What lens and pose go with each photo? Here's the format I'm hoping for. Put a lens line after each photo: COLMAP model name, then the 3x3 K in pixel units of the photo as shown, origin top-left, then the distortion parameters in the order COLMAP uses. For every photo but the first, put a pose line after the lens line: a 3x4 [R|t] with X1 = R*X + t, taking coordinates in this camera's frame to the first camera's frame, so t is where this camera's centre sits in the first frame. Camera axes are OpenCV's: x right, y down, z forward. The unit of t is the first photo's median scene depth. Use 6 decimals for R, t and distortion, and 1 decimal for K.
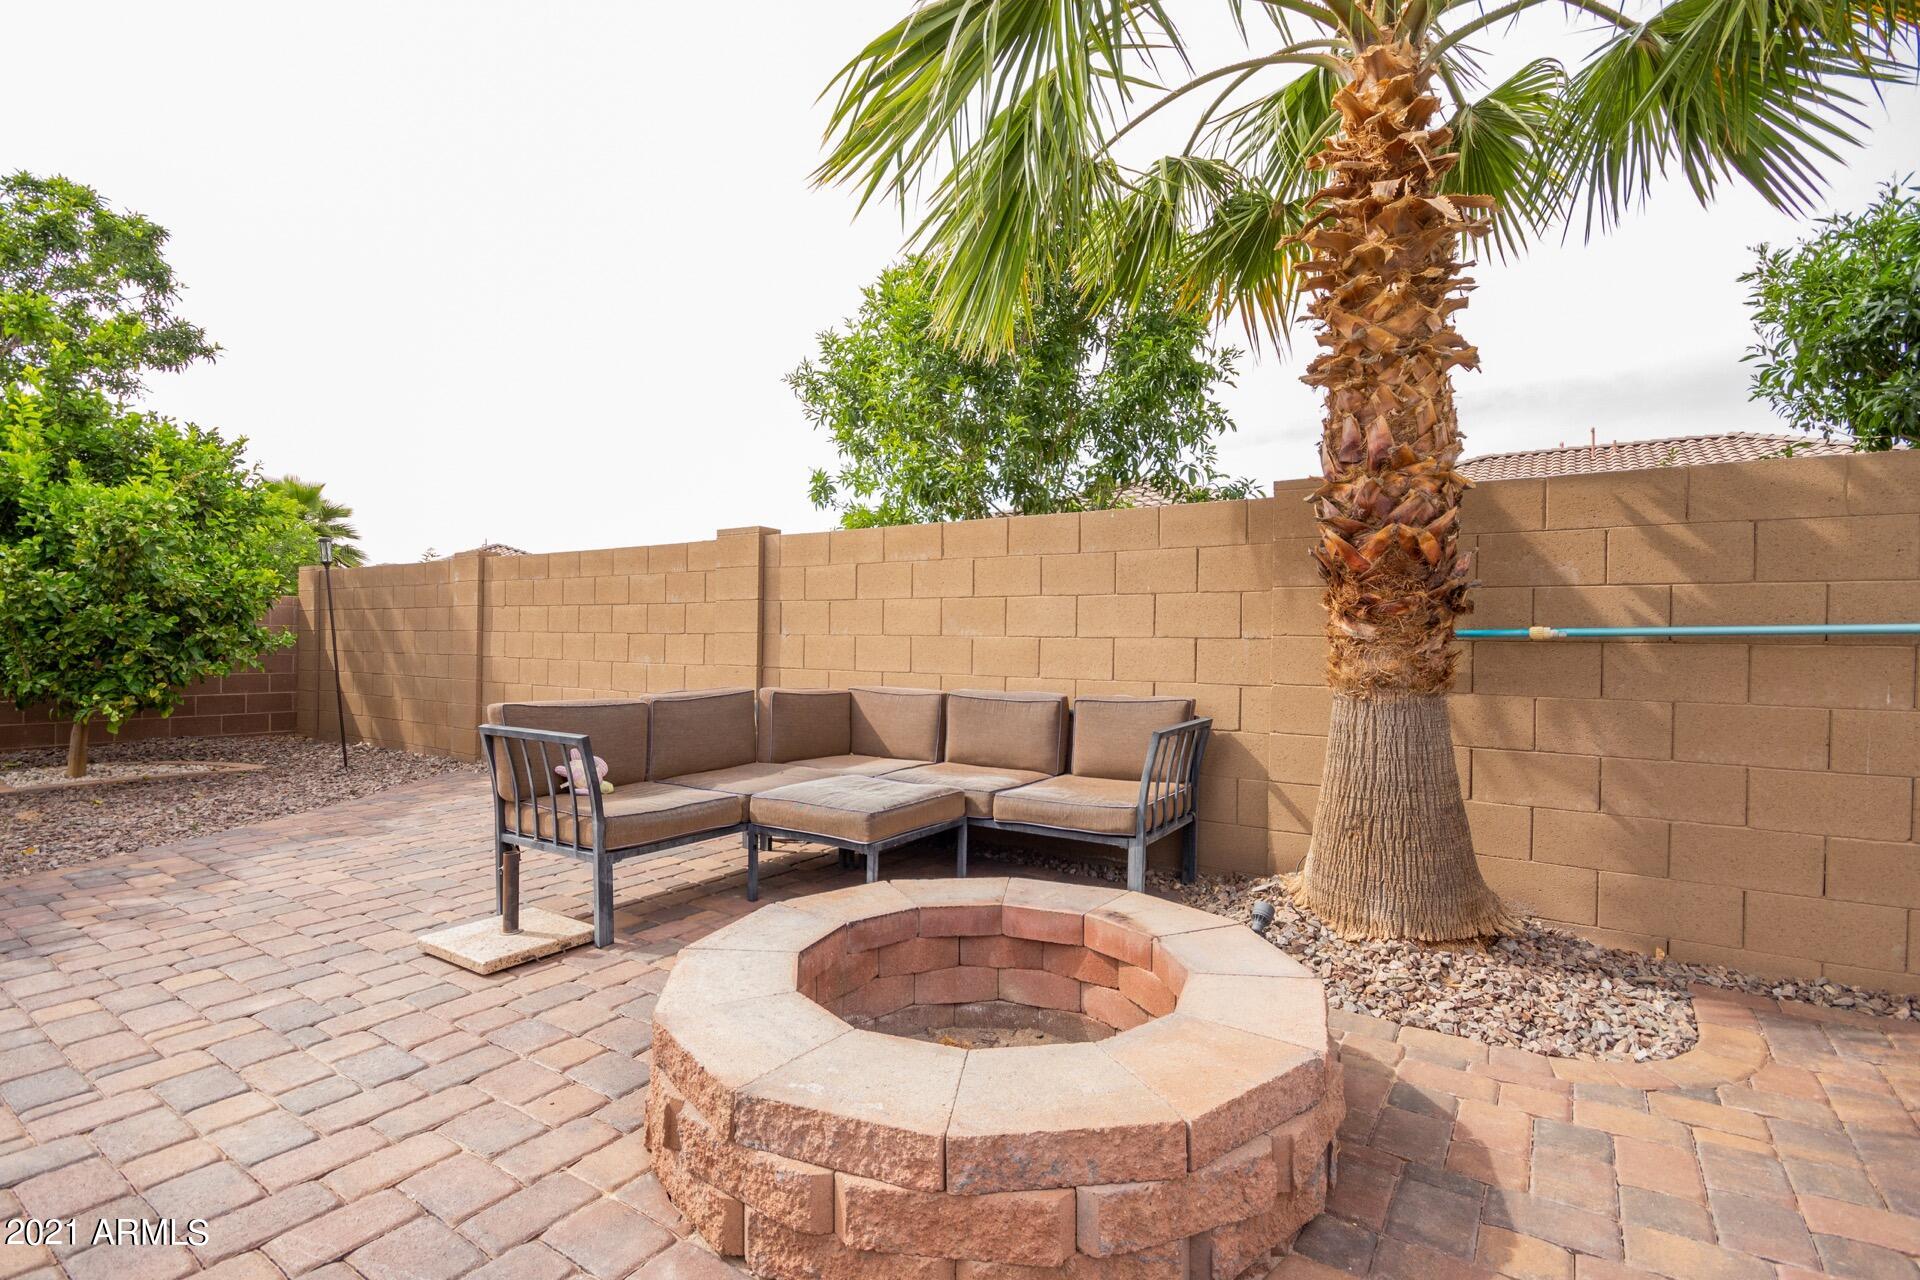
lens RADIAL K [[895.5, 0, 952.8], [0, 895.5, 648.5], [0, 0, 1]] dist [0.004555, -0.001471]
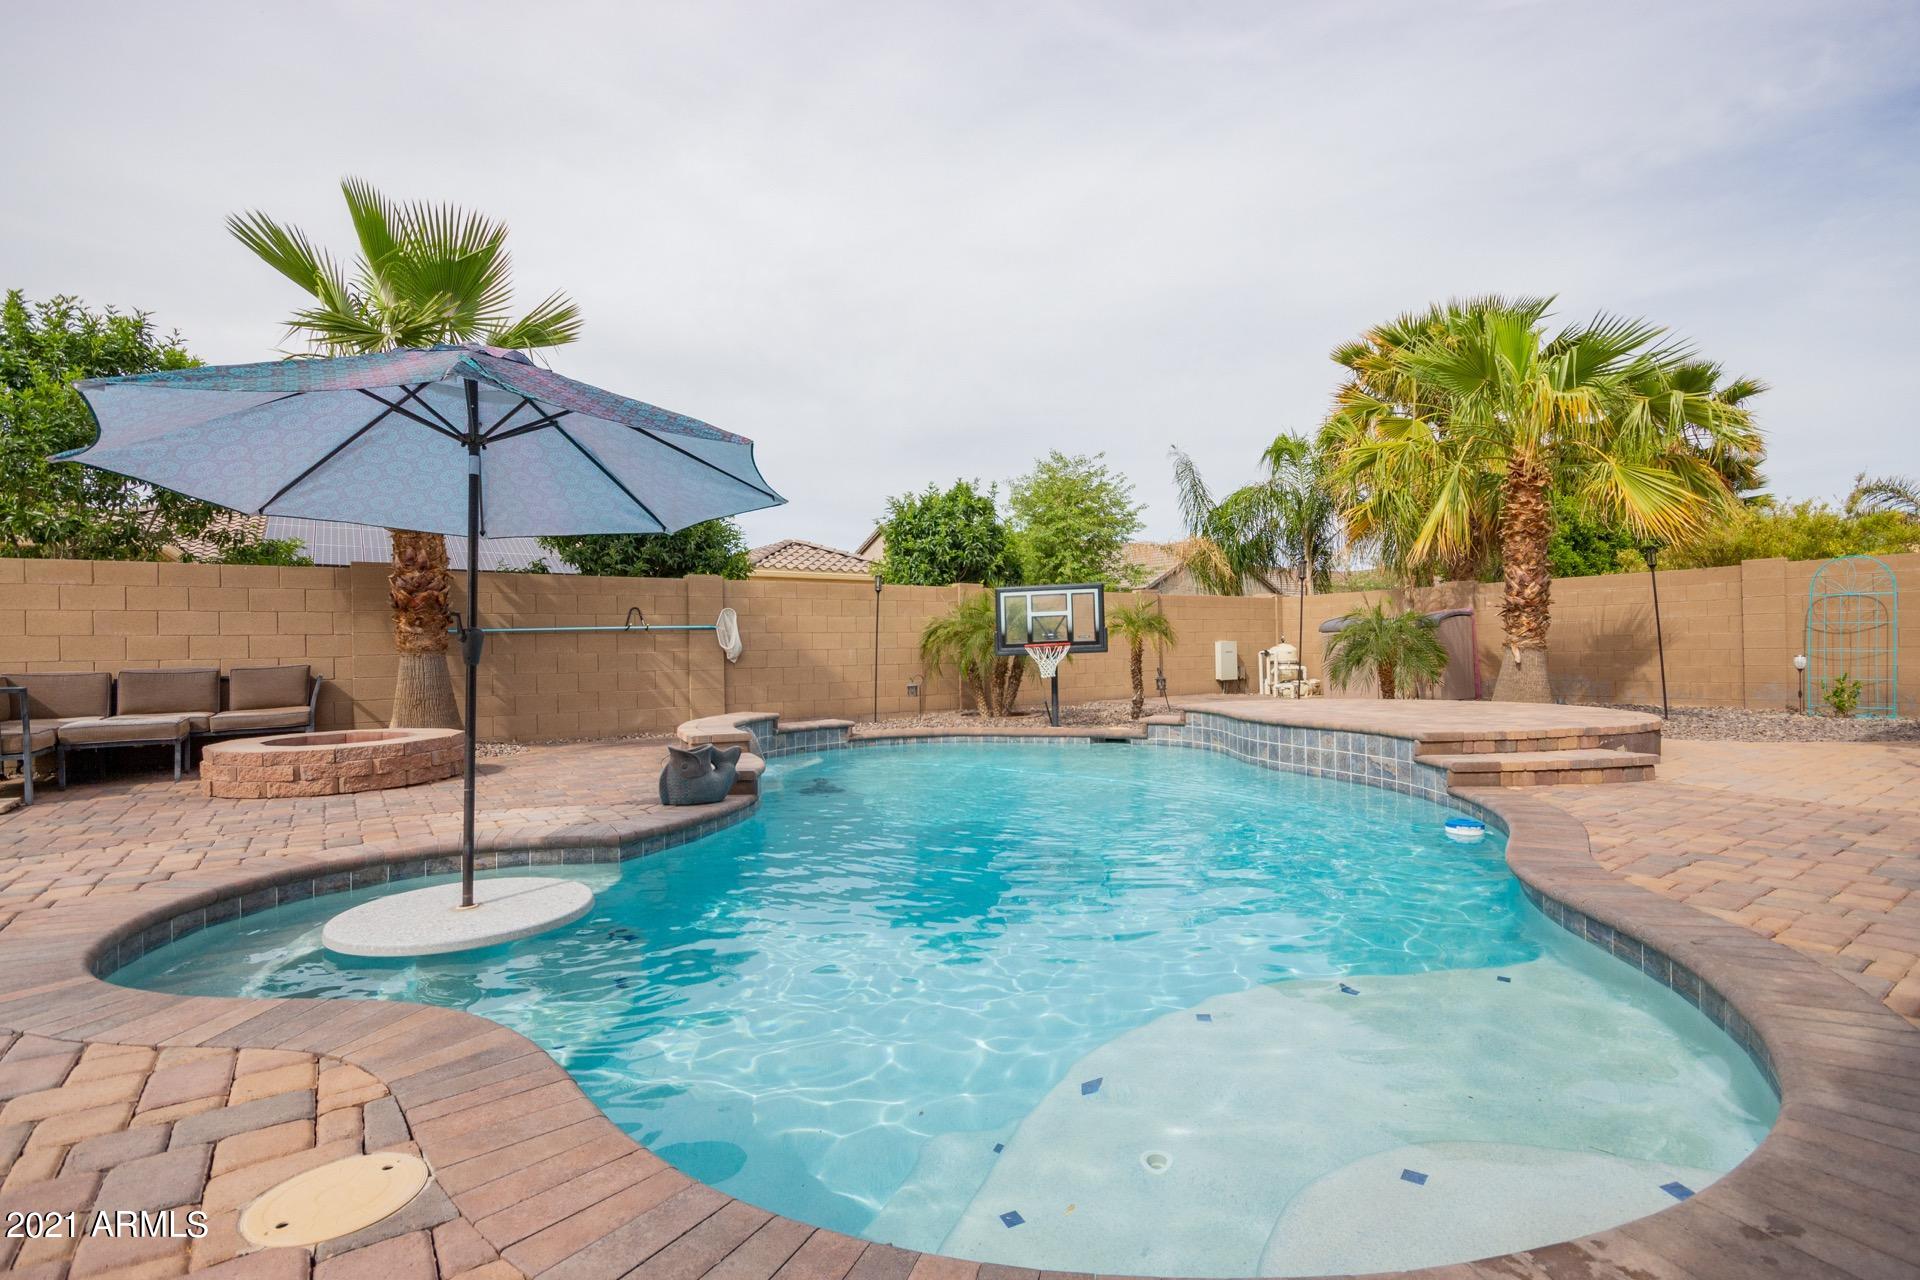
lens RADIAL K [[895.5, 0, 951.8], [0, 895.5, 652.4], [0, 0, 1]] dist [0.004555, -0.001471]
pose [[0.363196, -0.021731, 0.931459, -1.375783], [0.027859, 0.999534, 0.012456, 0.055538], [-0.931296, 0.021425, 0.363632, -1.364861]]
